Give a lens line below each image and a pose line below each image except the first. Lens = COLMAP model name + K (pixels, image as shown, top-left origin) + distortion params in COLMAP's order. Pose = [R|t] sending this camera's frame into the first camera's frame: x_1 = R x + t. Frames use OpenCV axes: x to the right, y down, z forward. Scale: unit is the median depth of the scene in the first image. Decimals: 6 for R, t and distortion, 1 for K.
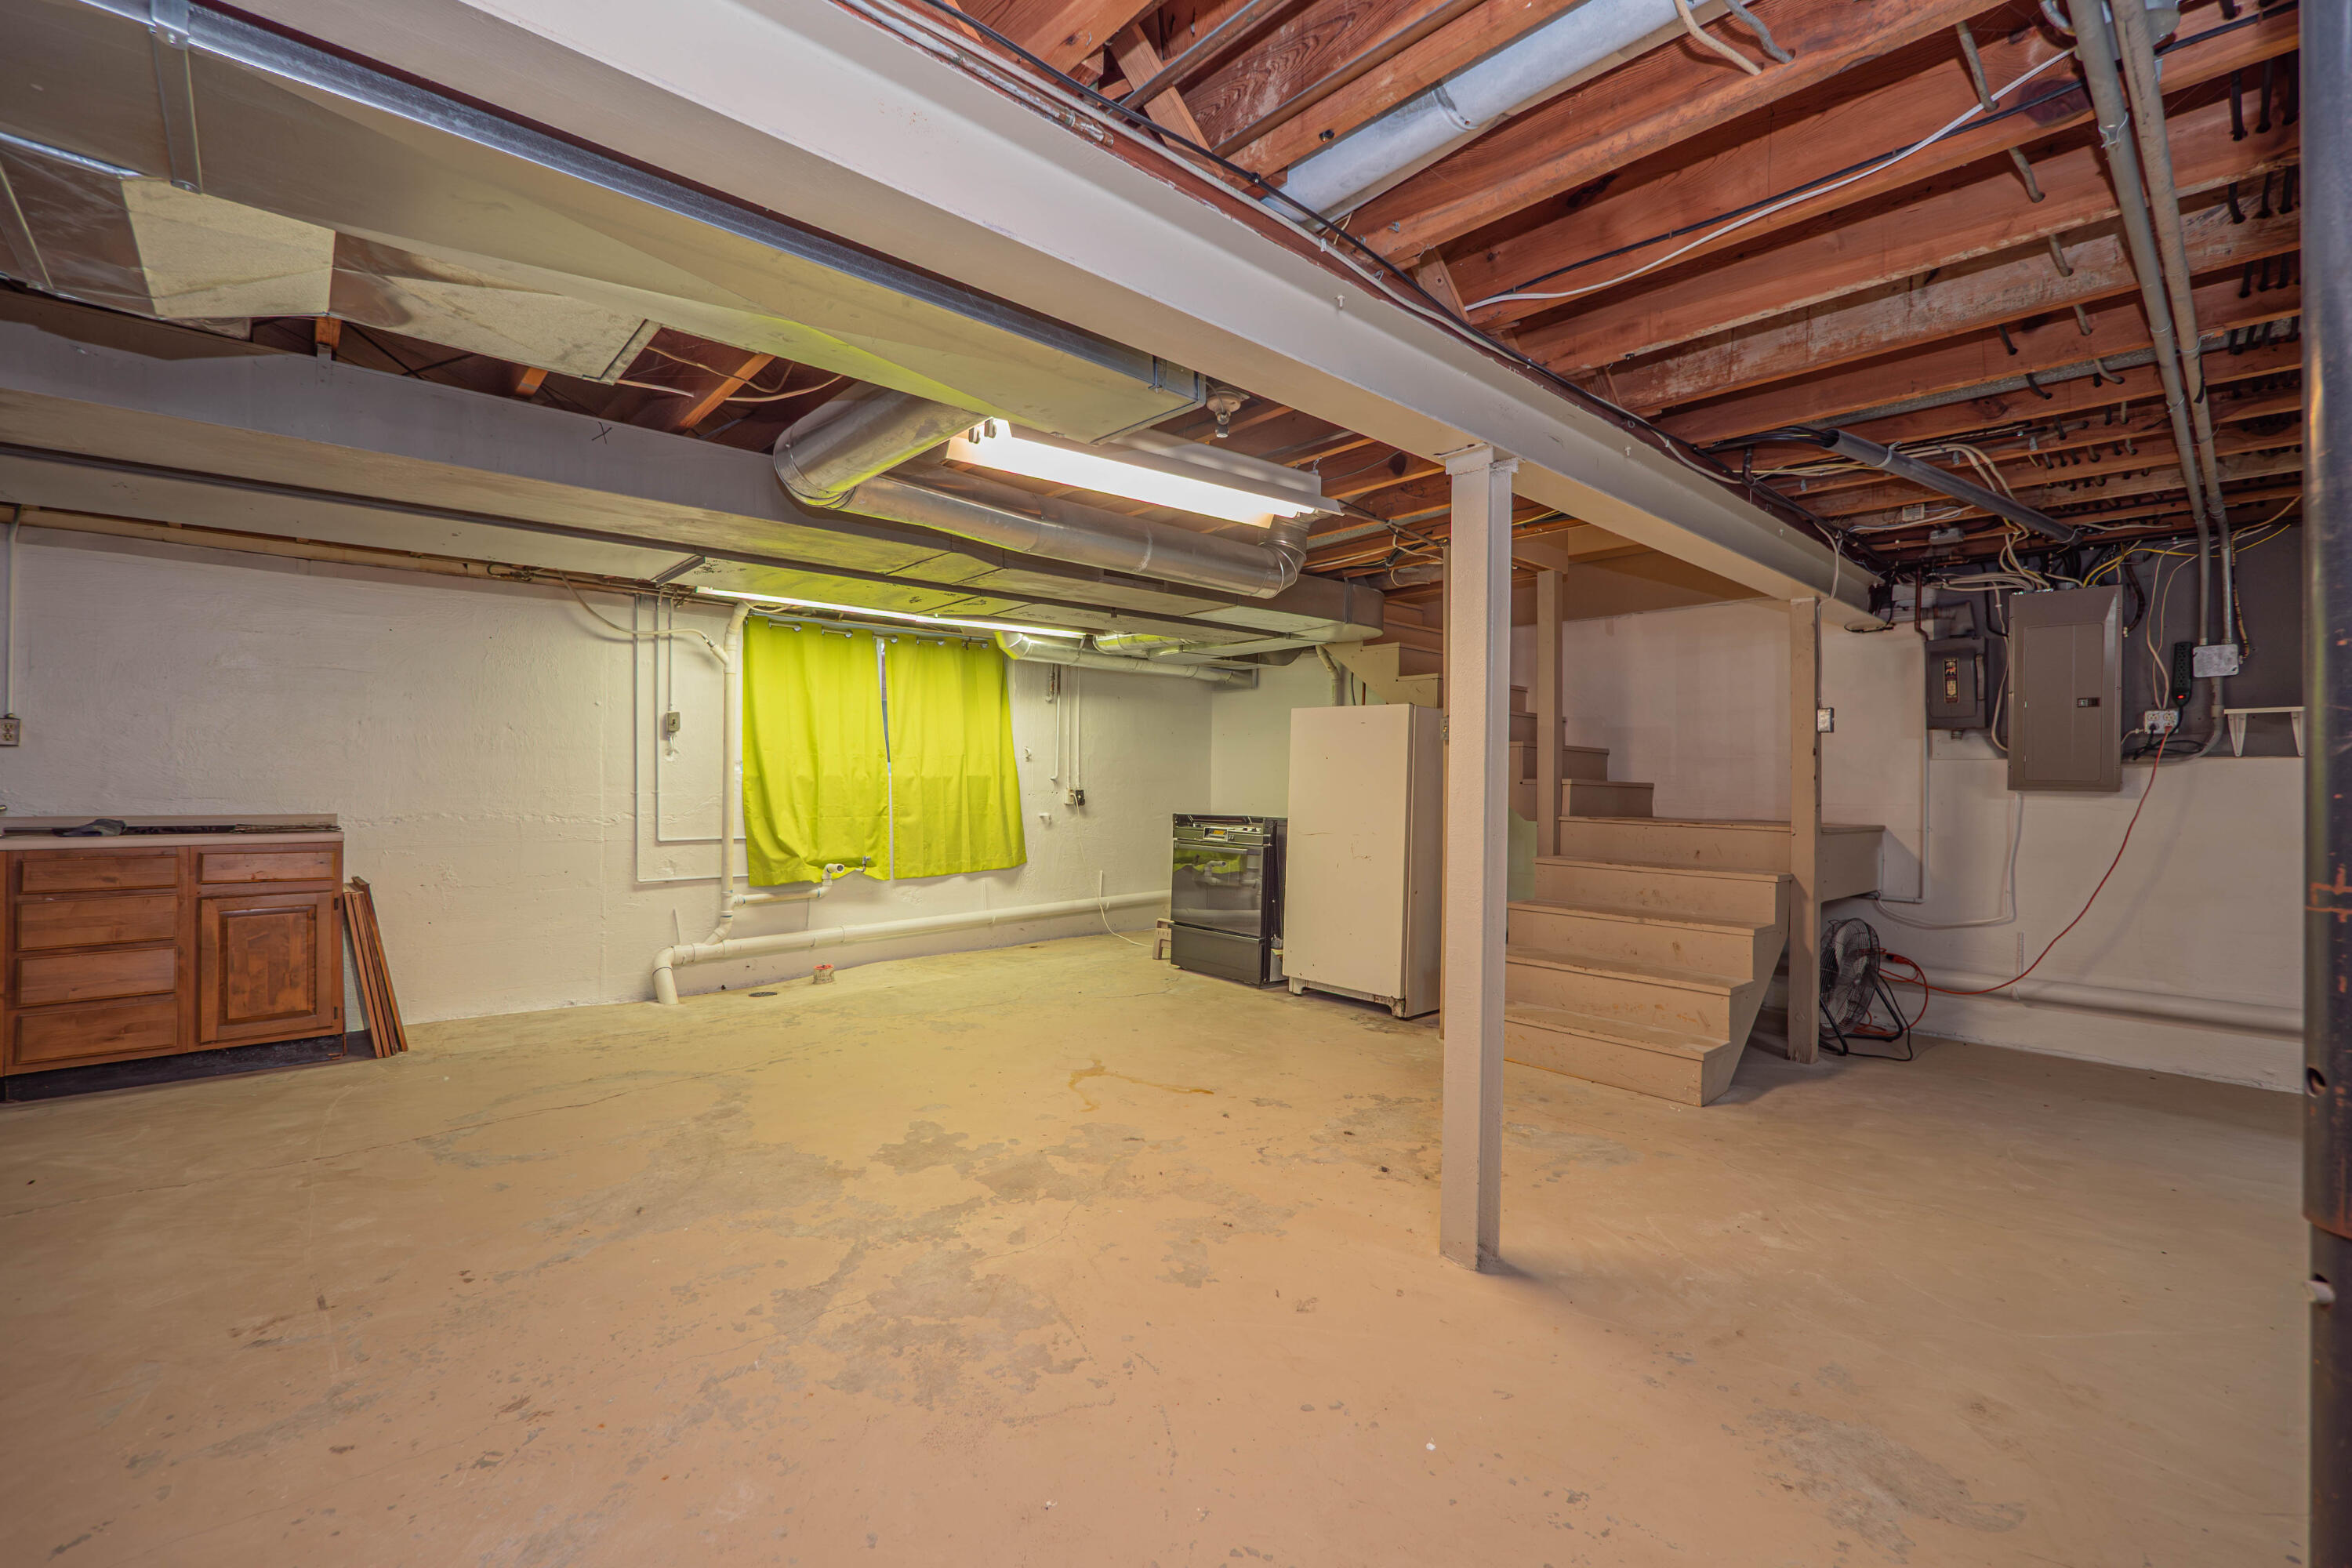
lens RADIAL K [[988.2, 0, 1180.3], [0, 988.2, 776.5], [0, 0, 1]] dist [0.000886, 0.000115]
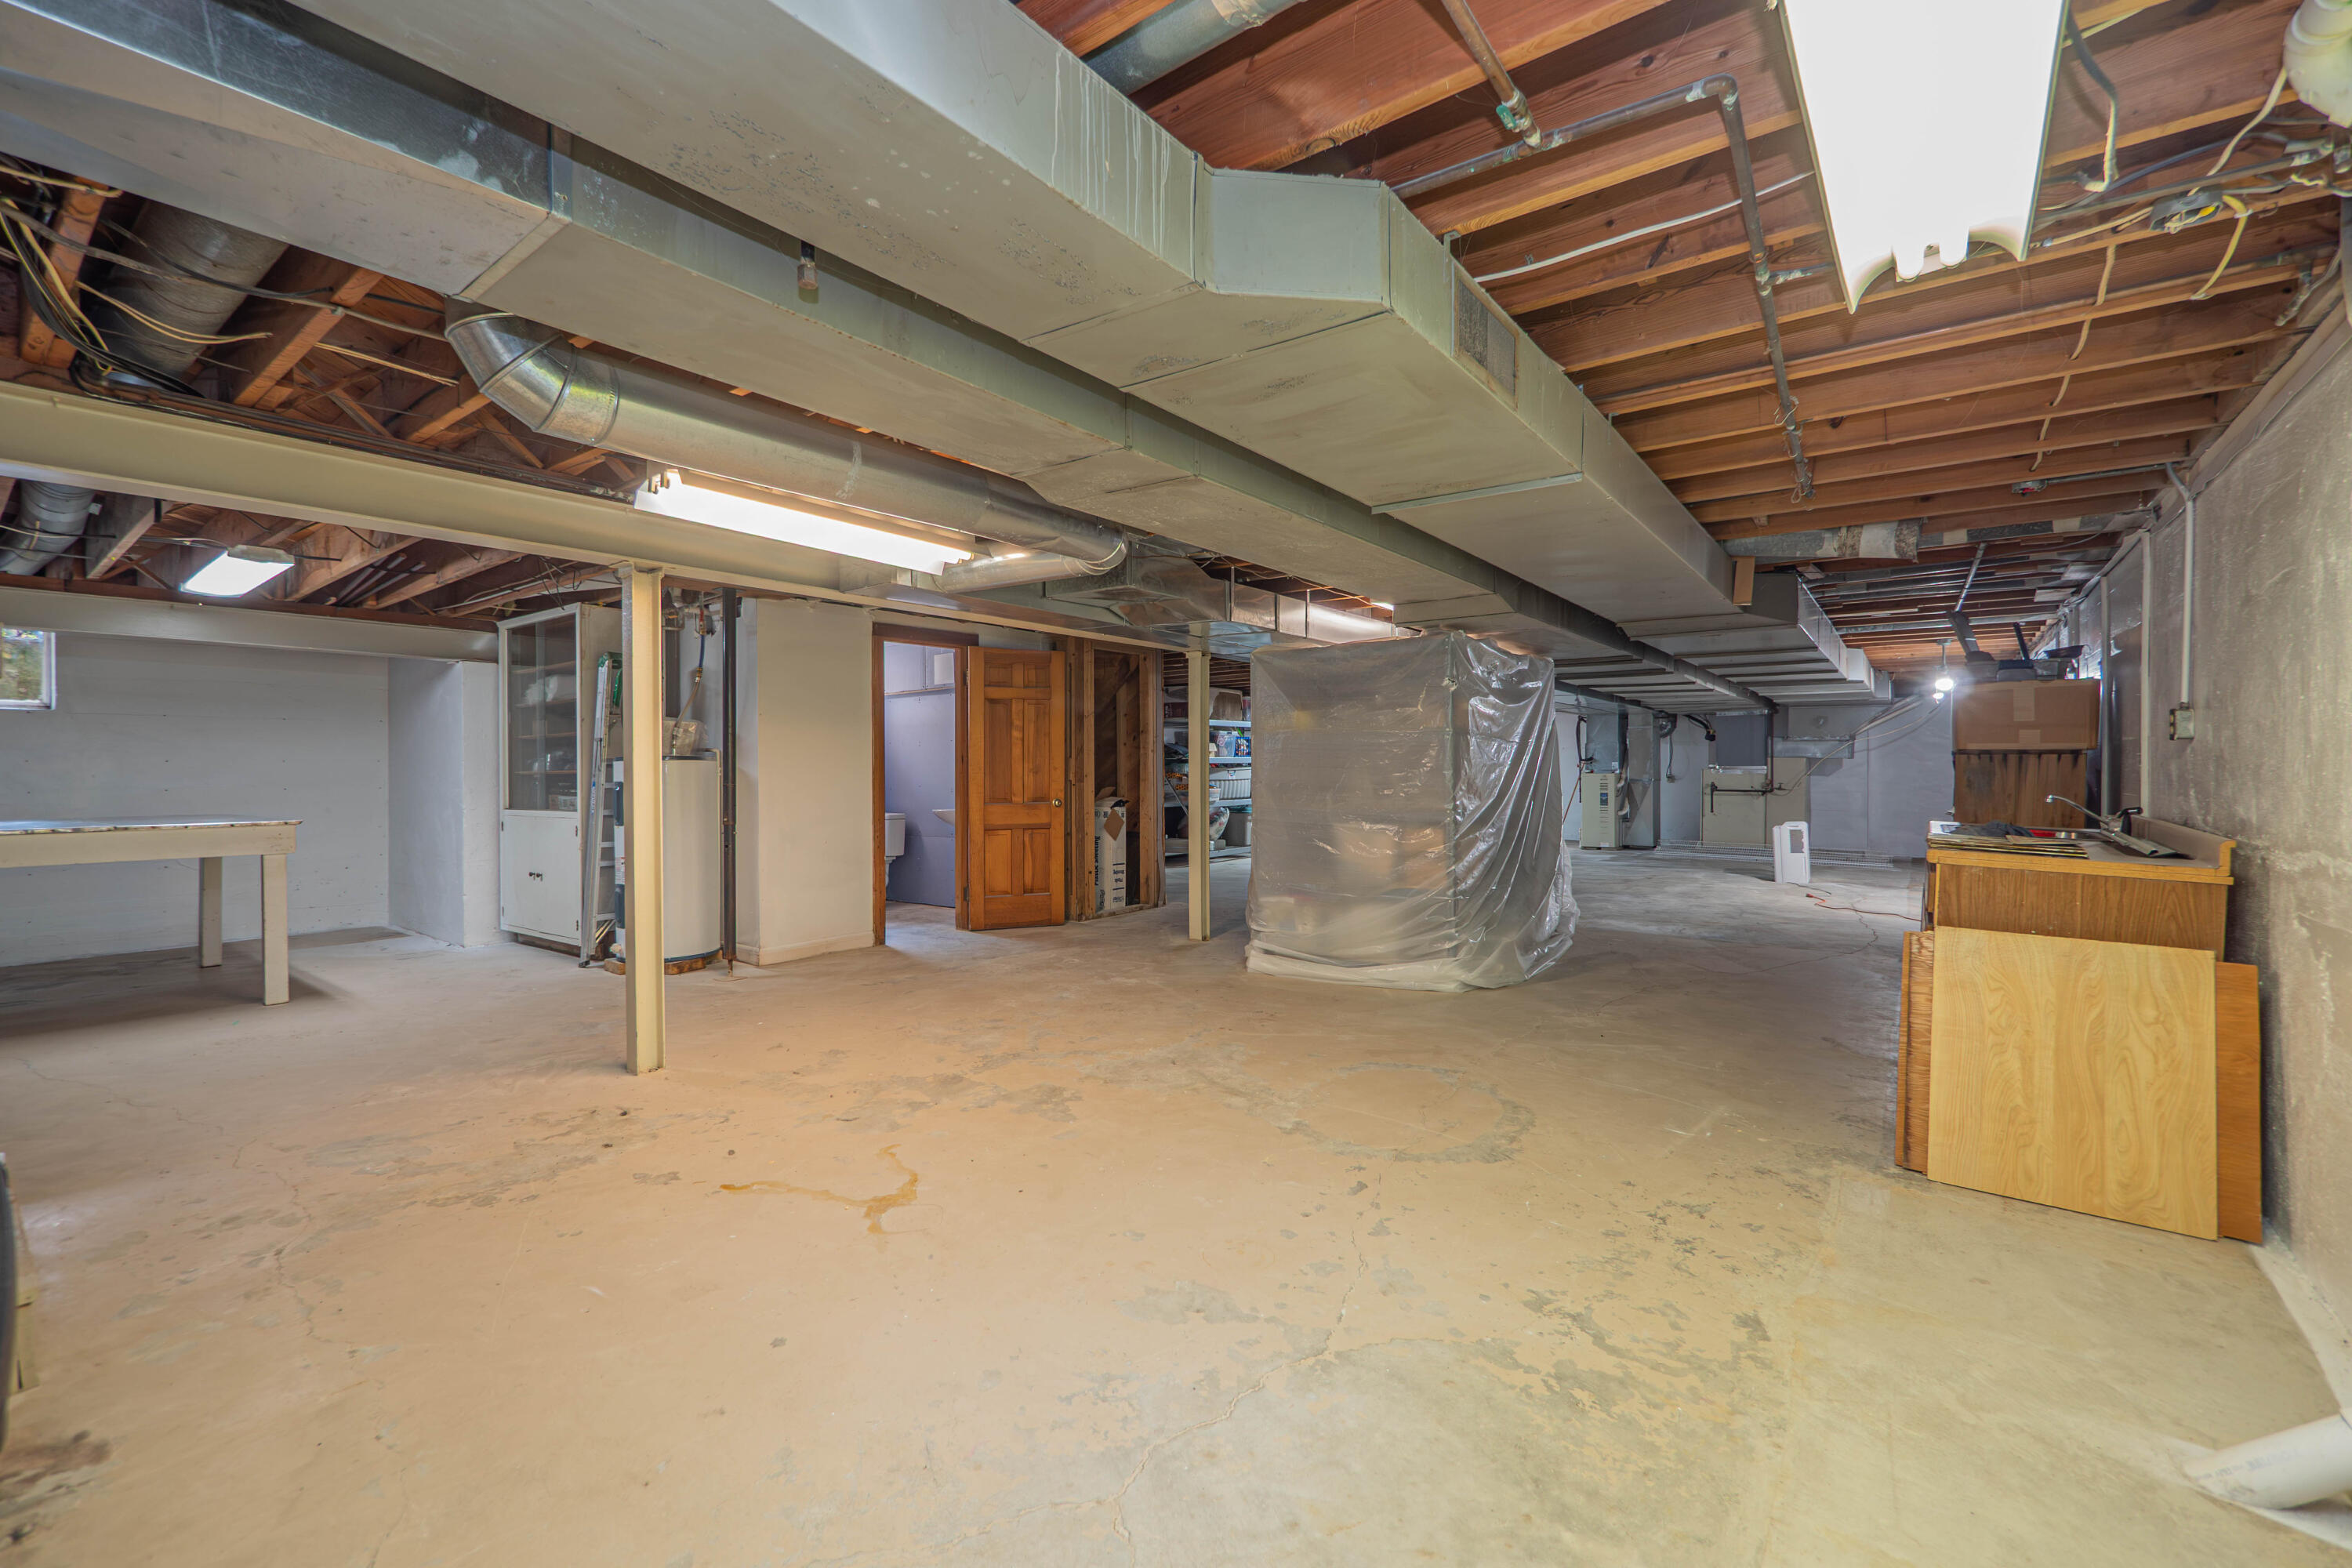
lens RADIAL K [[988.2, 0, 1172.1], [0, 988.2, 777.8], [0, 0, 1]] dist [0.000886, 0.000115]
pose [[-0.984717, -0.004502, -0.174102, -0.193864], [-0.006070, 0.999946, 0.008473, -0.001856], [0.174054, 0.009400, -0.984691, 2.012812]]
